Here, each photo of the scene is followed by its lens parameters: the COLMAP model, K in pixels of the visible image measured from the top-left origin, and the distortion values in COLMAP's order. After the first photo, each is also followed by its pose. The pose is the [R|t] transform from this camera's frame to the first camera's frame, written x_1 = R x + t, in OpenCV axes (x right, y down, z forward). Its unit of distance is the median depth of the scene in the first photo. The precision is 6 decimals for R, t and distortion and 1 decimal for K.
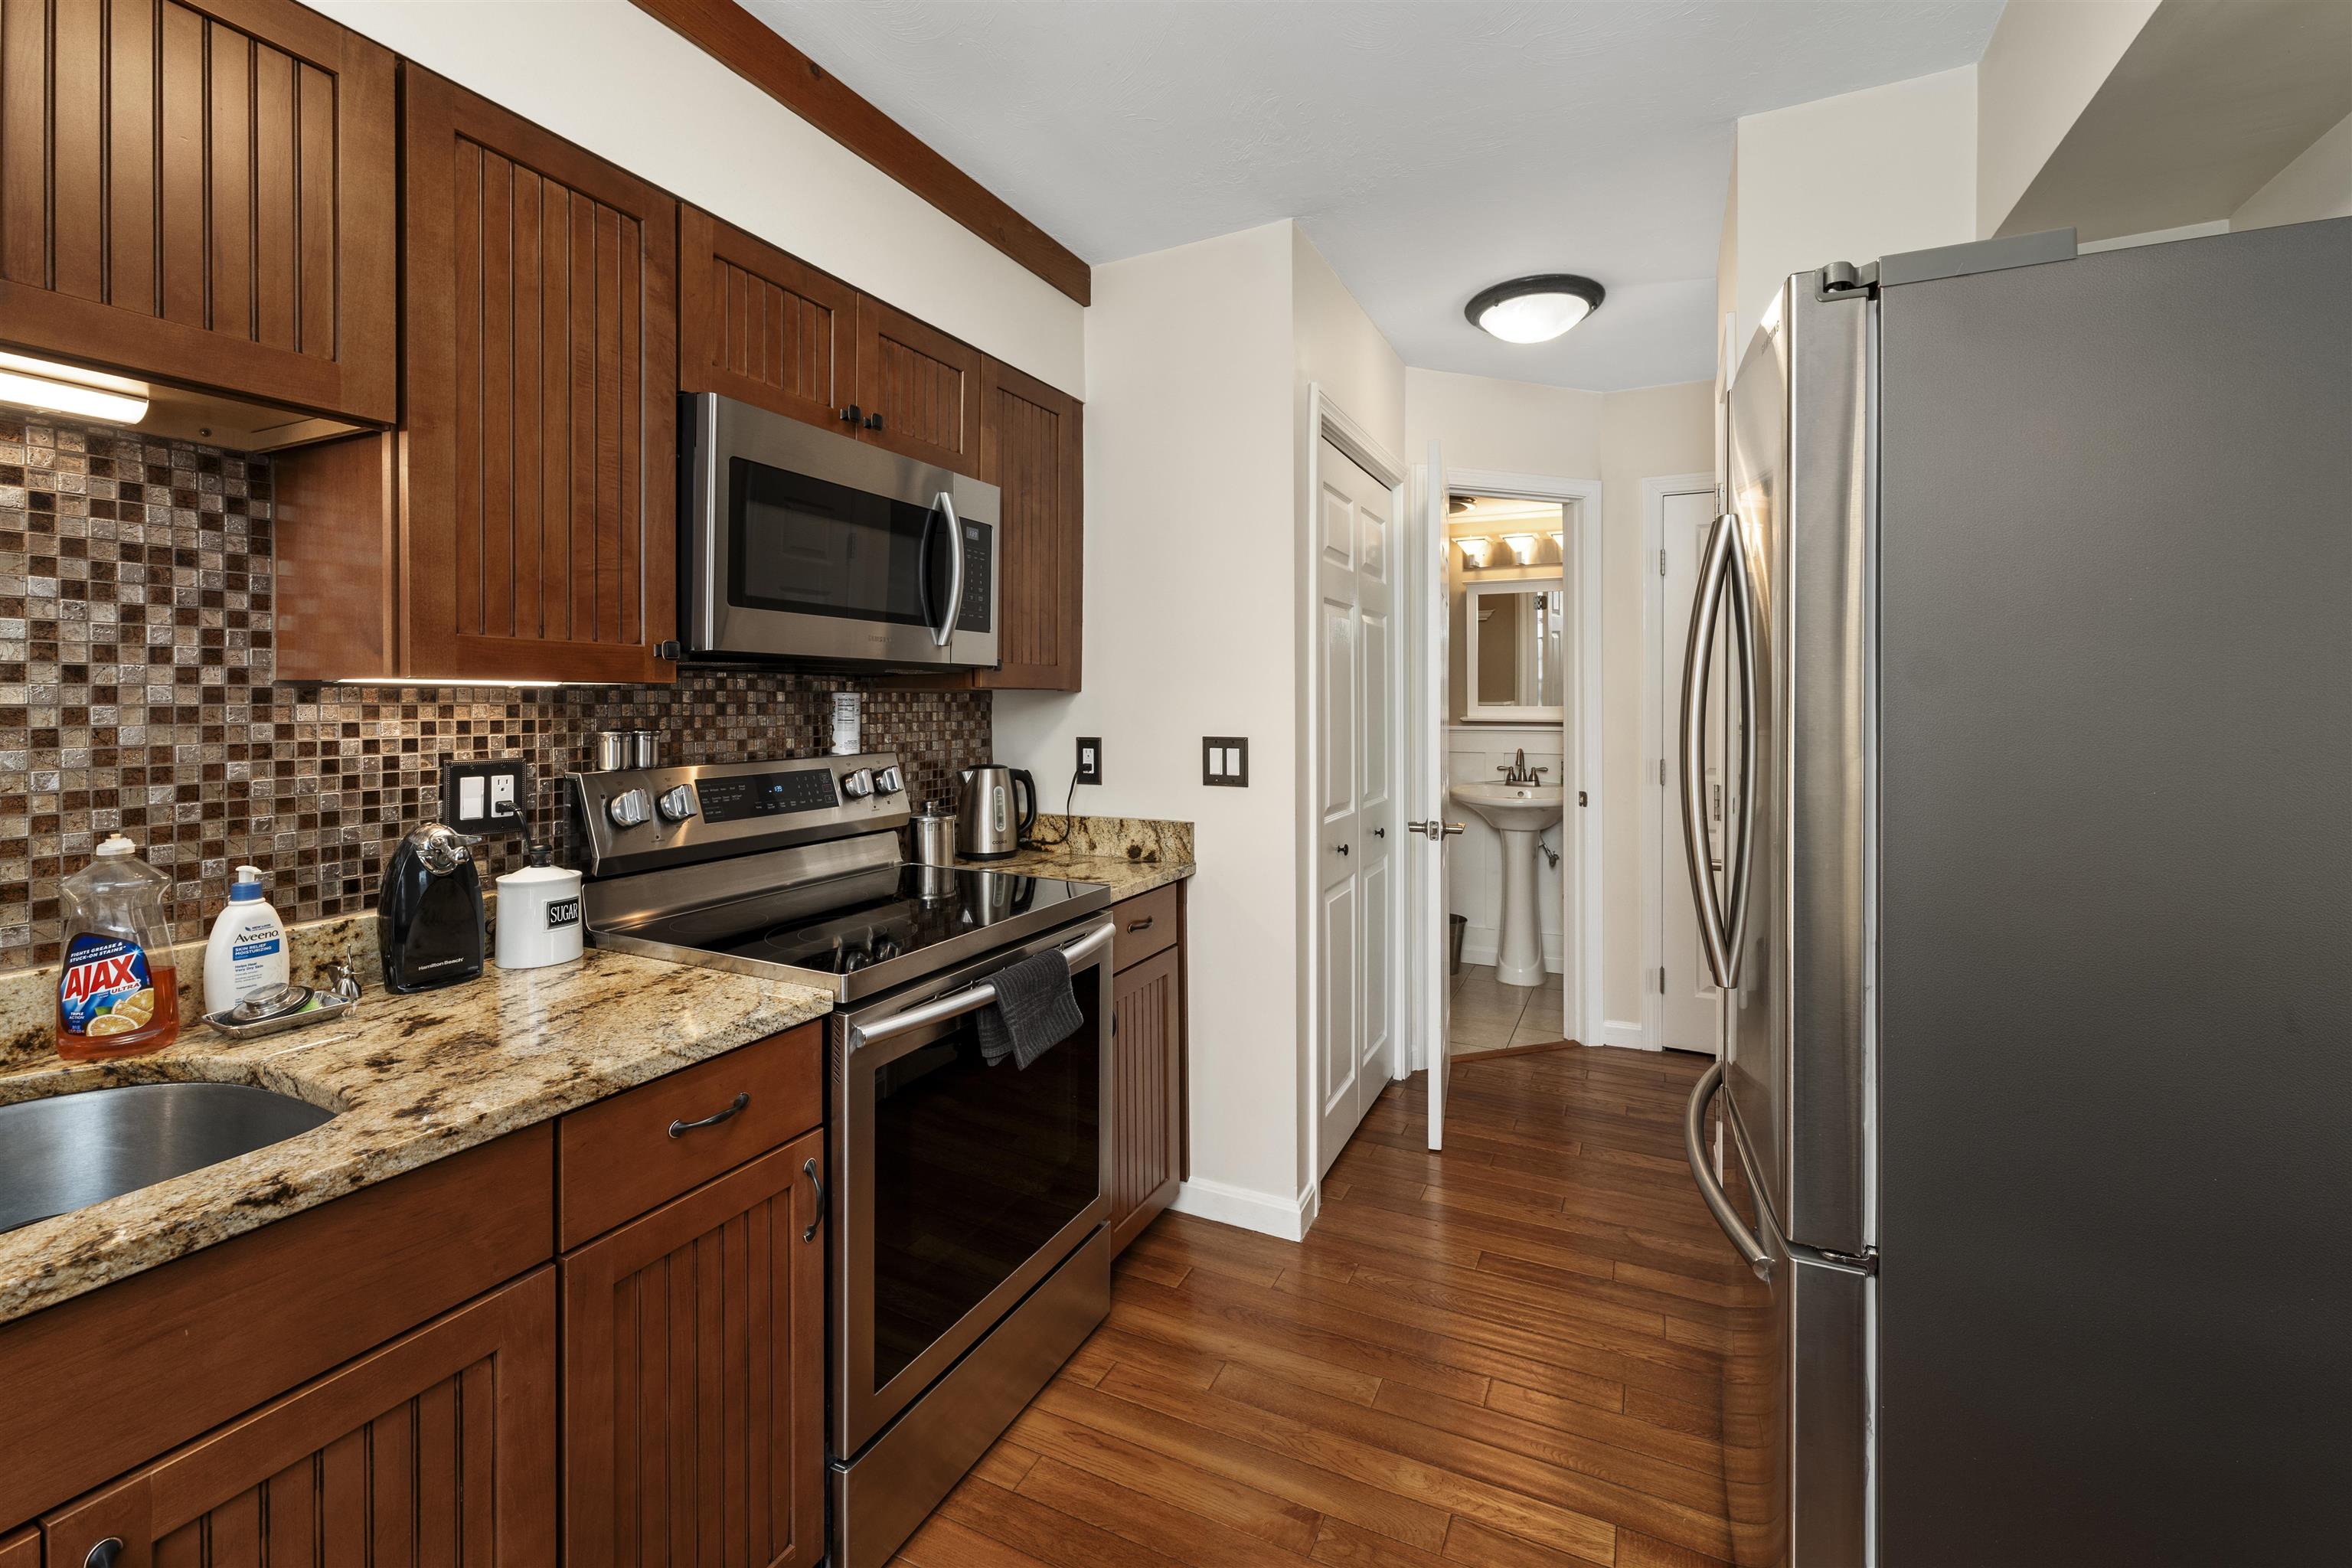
lens RADIAL K [[982.0, 0, 1167.5], [0, 982.0, 697.0], [0, 0, 1]] dist [0.001362, 0.000050]
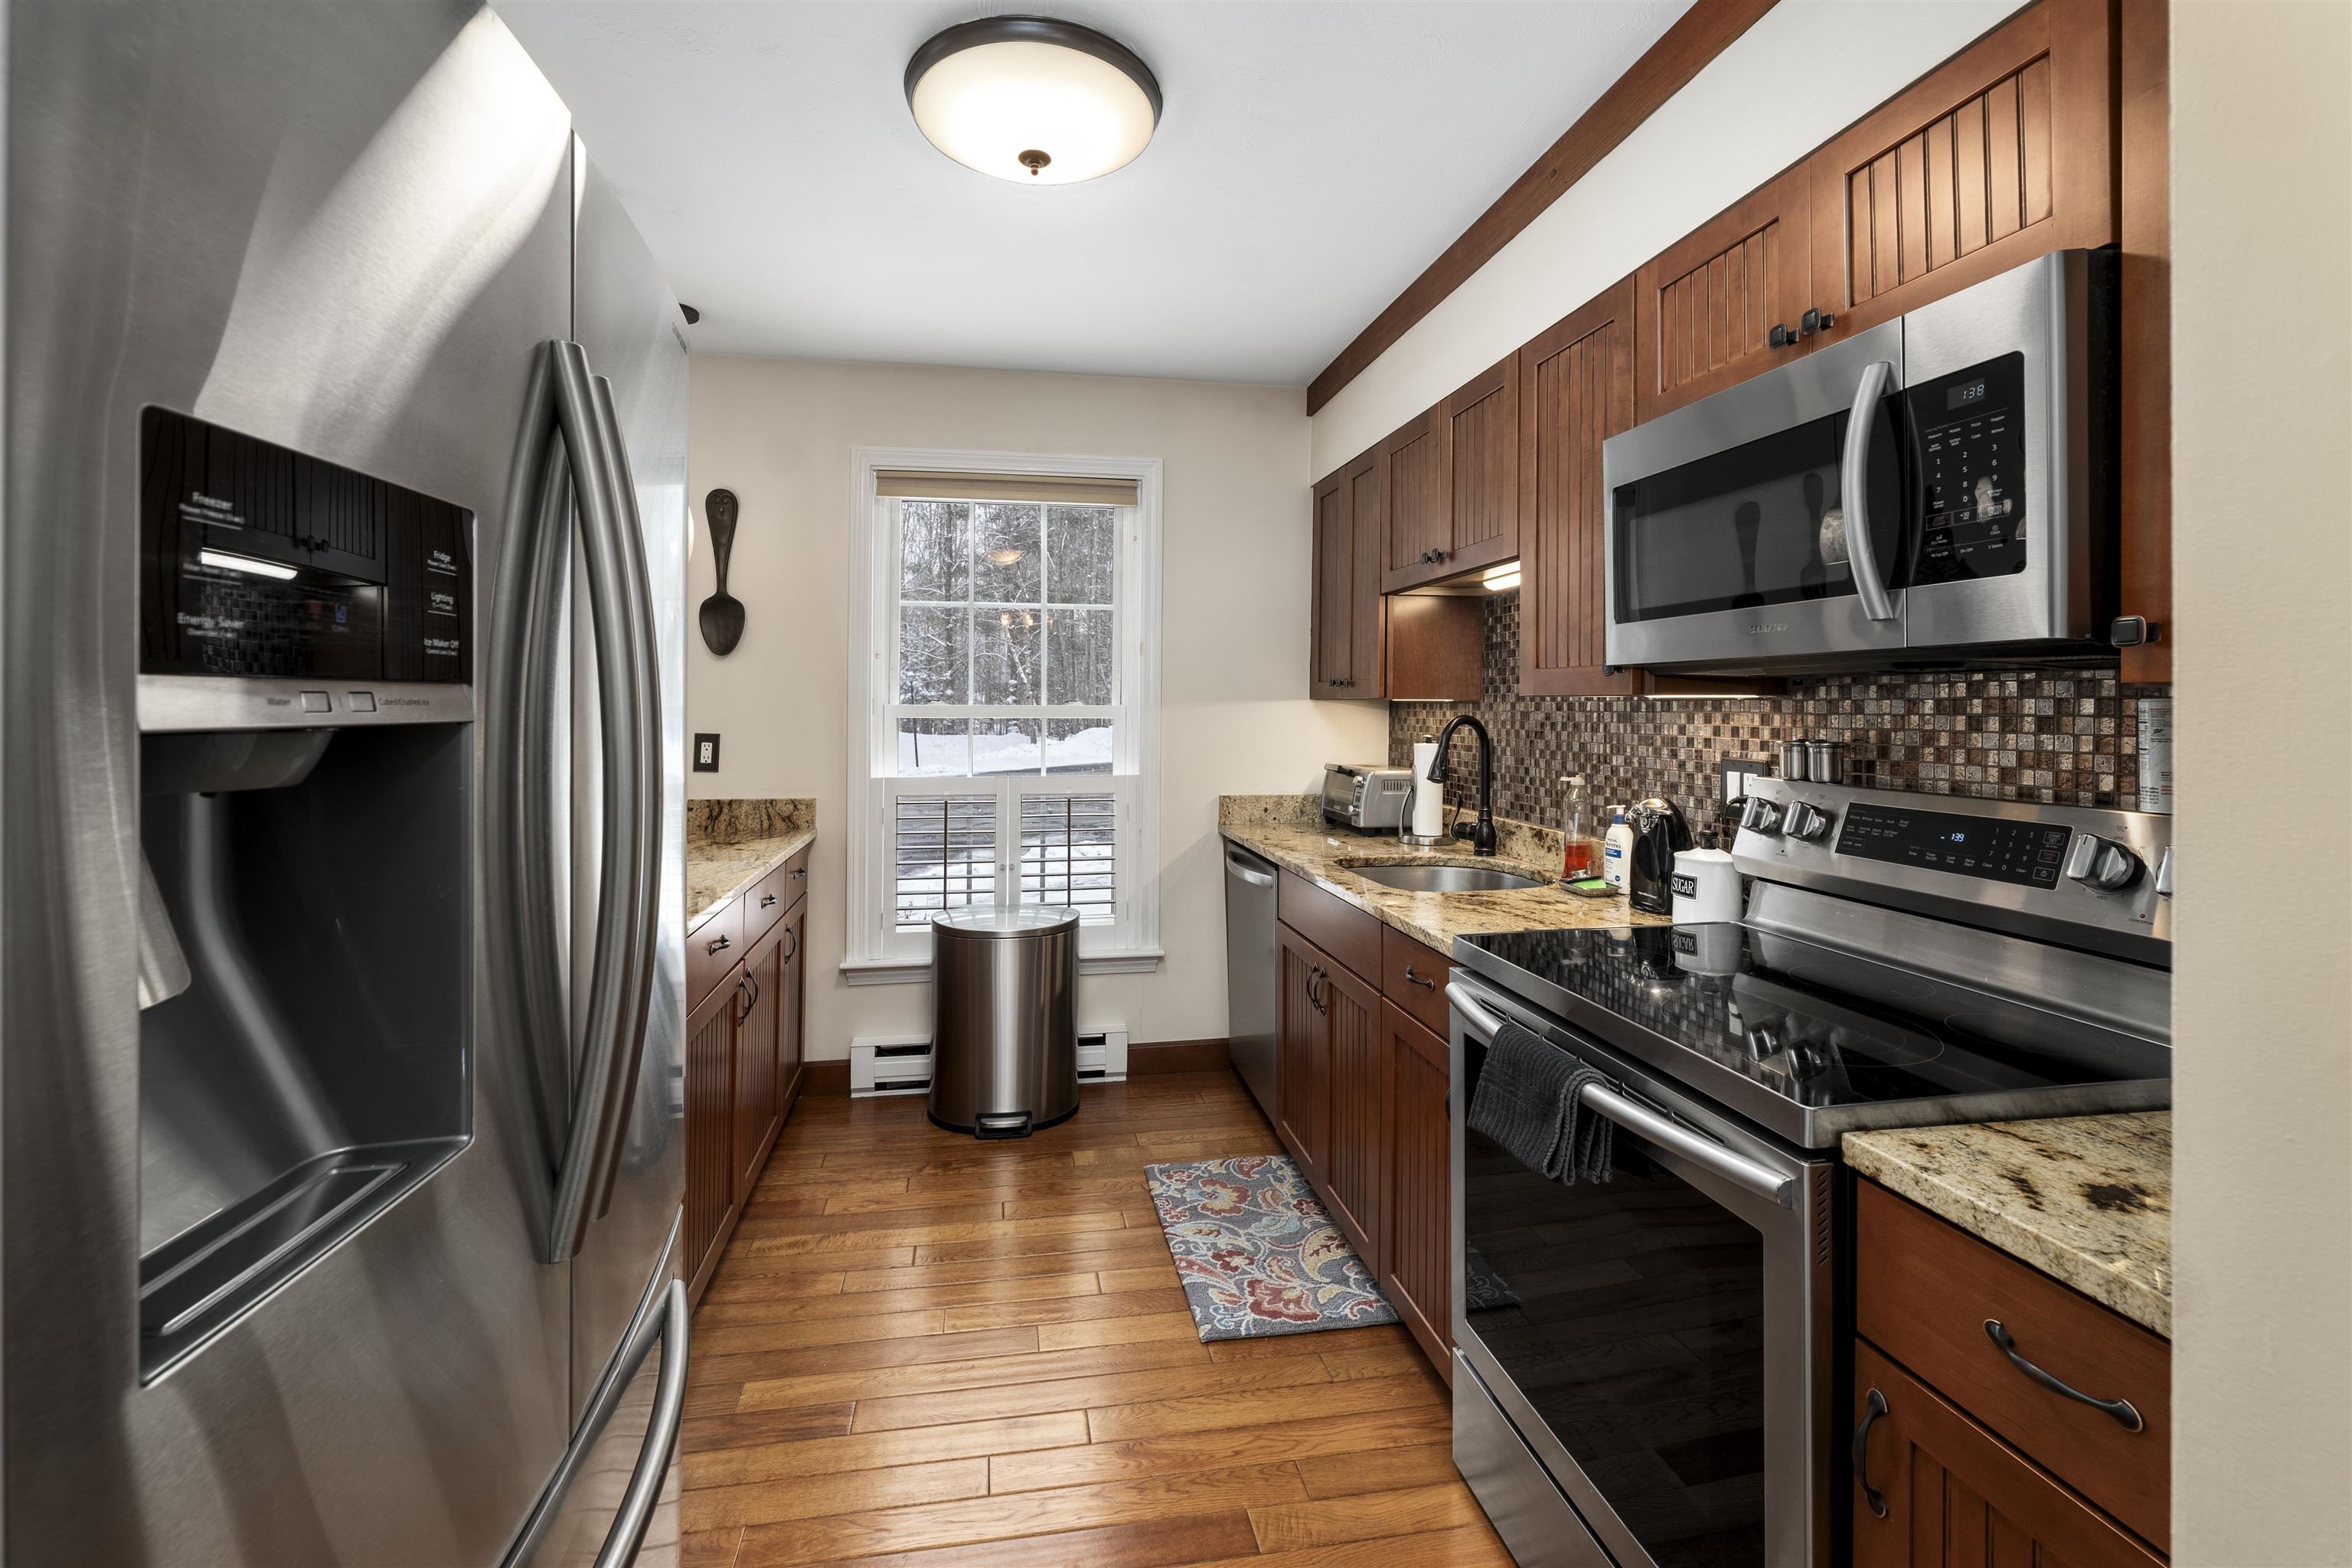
lens RADIAL K [[982.0, 0, 1118.7], [0, 982.0, 703.8], [0, 0, 1]] dist [0.001362, 0.000050]
pose [[-0.828437, -0.002505, -0.560077, 0.705251], [-0.000442, 0.999993, -0.003819, 0.001203], [0.560082, -0.002916, -0.828432, 1.779453]]
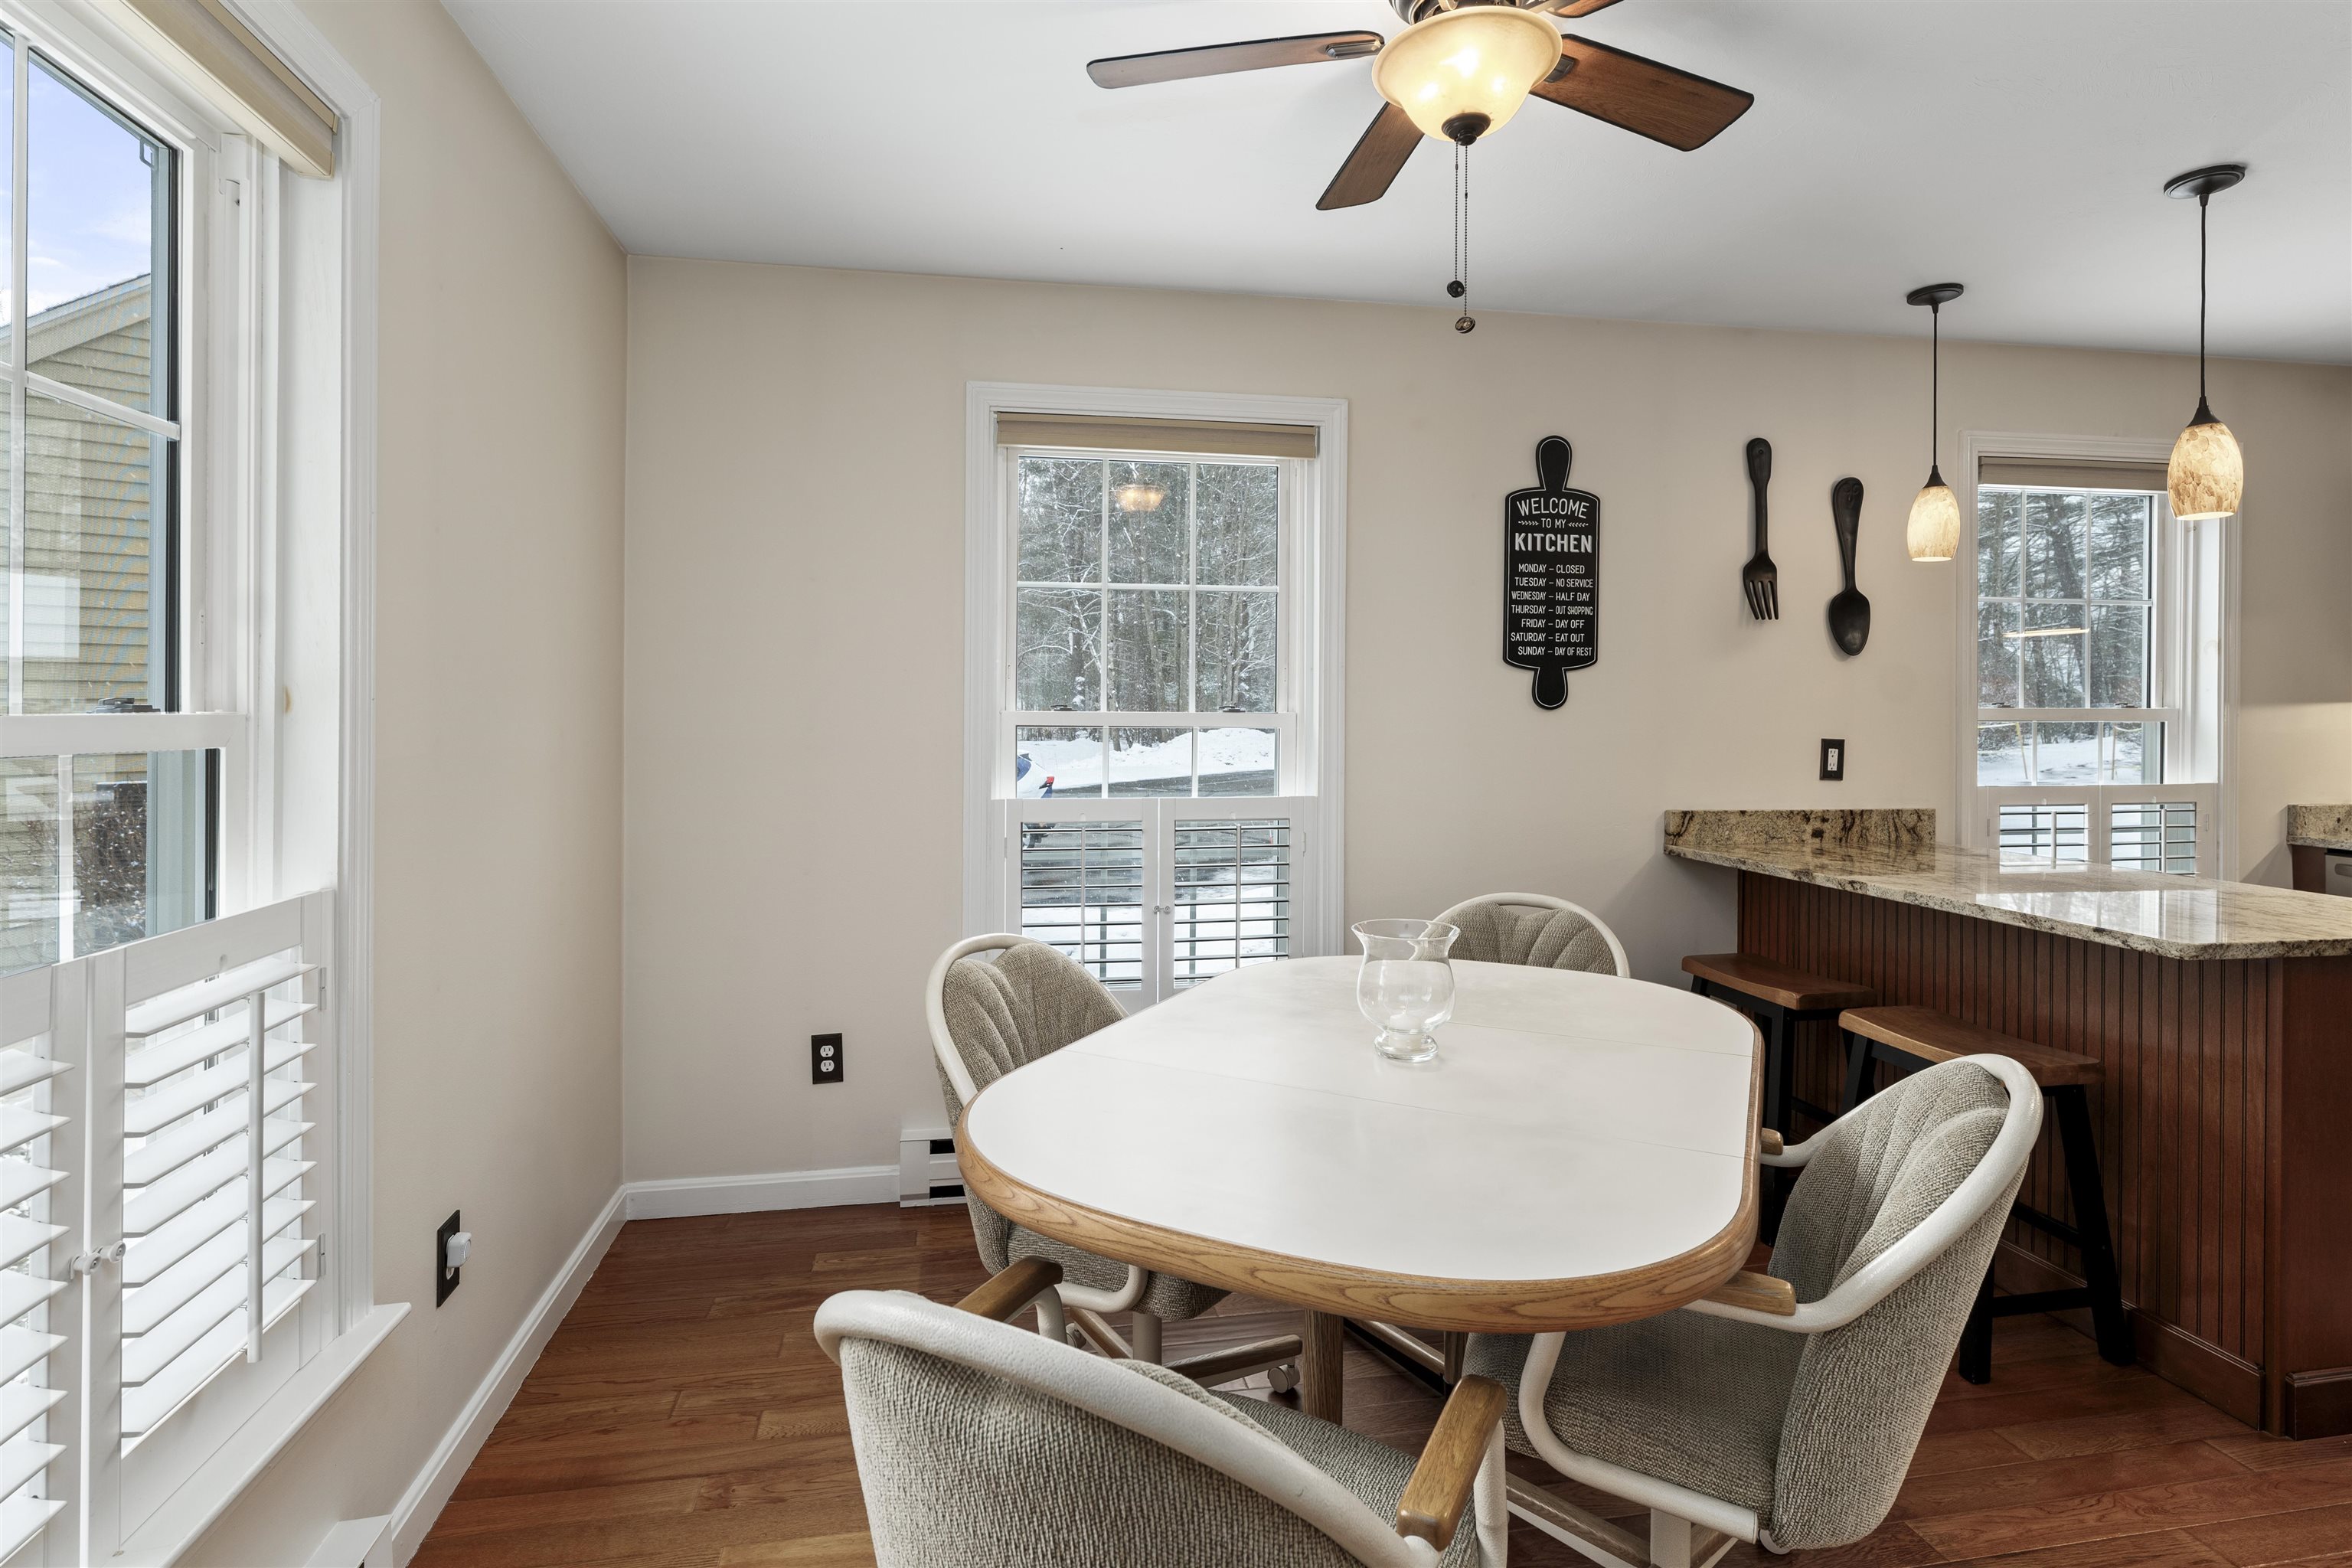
lens RADIAL K [[1276.8, 0, 1065.7], [0, 1276.8, 714.0], [0, 0, 1]] dist [0.000016, 0.000117]
pose [[-0.811706, 0.001769, -0.584063, 3.272087], [0.000985, 0.999998, 0.001659, 0.001429], [0.584065, 0.000771, -0.811707, 0.589195]]
